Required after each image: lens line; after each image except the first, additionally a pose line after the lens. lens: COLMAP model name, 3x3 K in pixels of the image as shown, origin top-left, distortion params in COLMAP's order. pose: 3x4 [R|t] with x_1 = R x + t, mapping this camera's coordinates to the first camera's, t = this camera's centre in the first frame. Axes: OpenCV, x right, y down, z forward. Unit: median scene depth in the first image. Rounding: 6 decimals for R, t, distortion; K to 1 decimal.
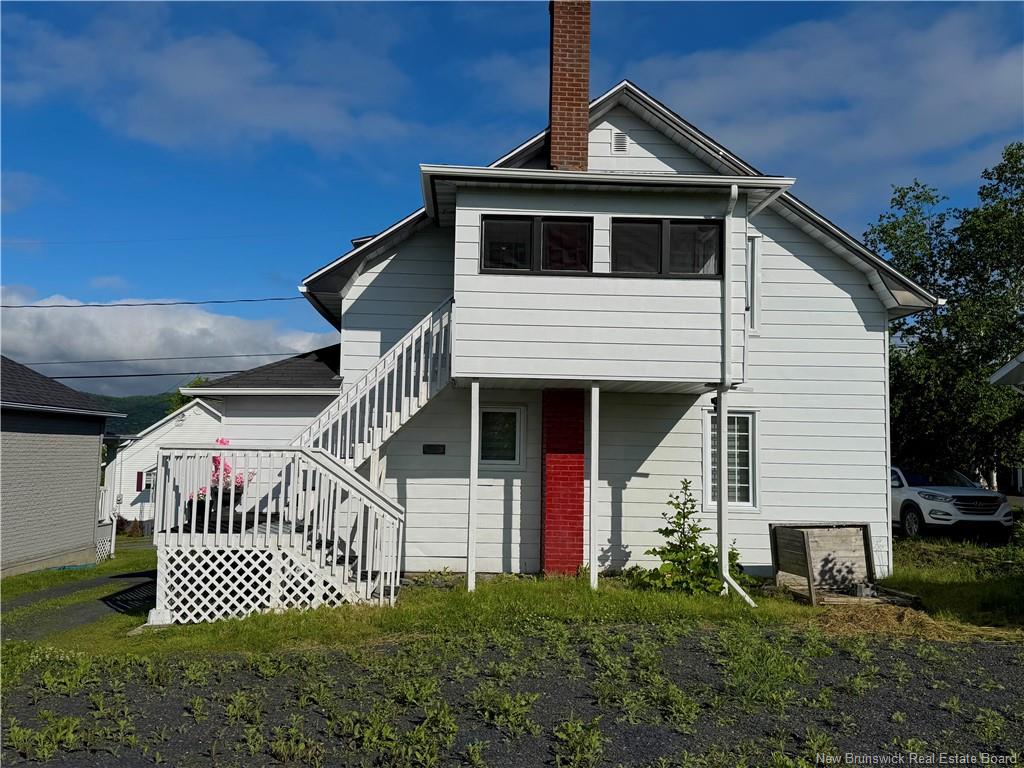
lens RADIAL K [[822.3, 0, 512.0], [0, 822.3, 384.0], [0, 0, 1]] dist [0.004083, -0.007608]
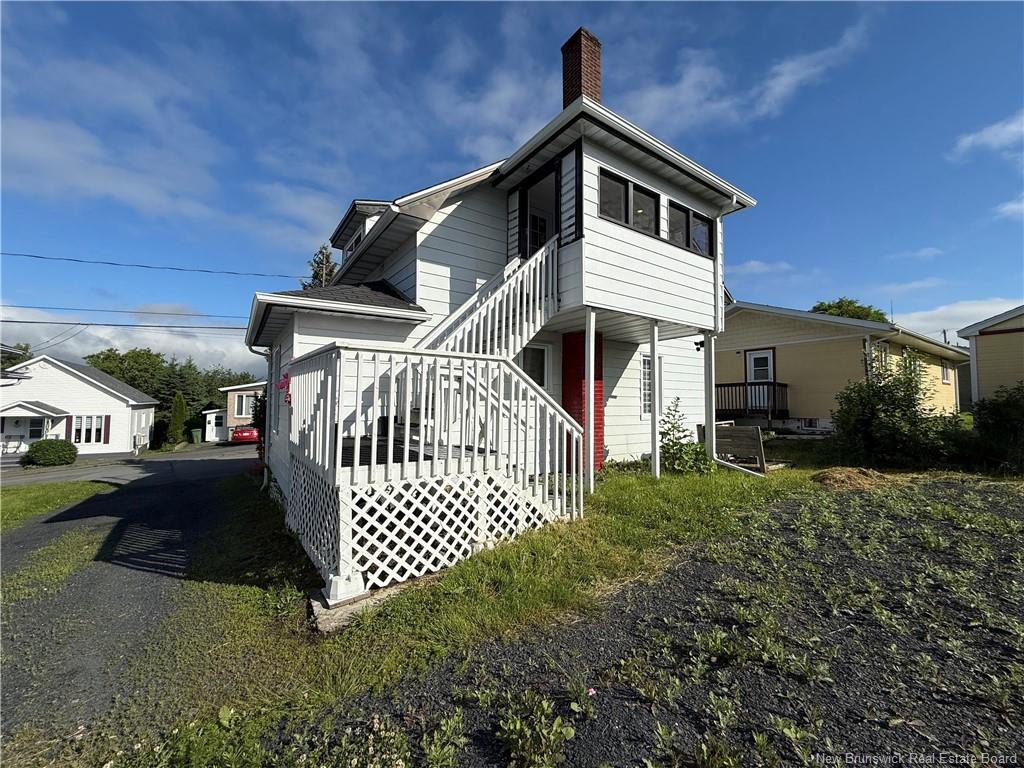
lens RADIAL K [[407.9, 0, 512.0], [0, 407.9, 384.0], [0, 0, 1]] dist [0.003673, 0.000394]
pose [[0.858142, 0.013461, 0.513236, -0.480038], [-0.036463, 0.998730, 0.034773, 0.091180], [-0.512116, -0.048554, 0.857543, 0.622908]]
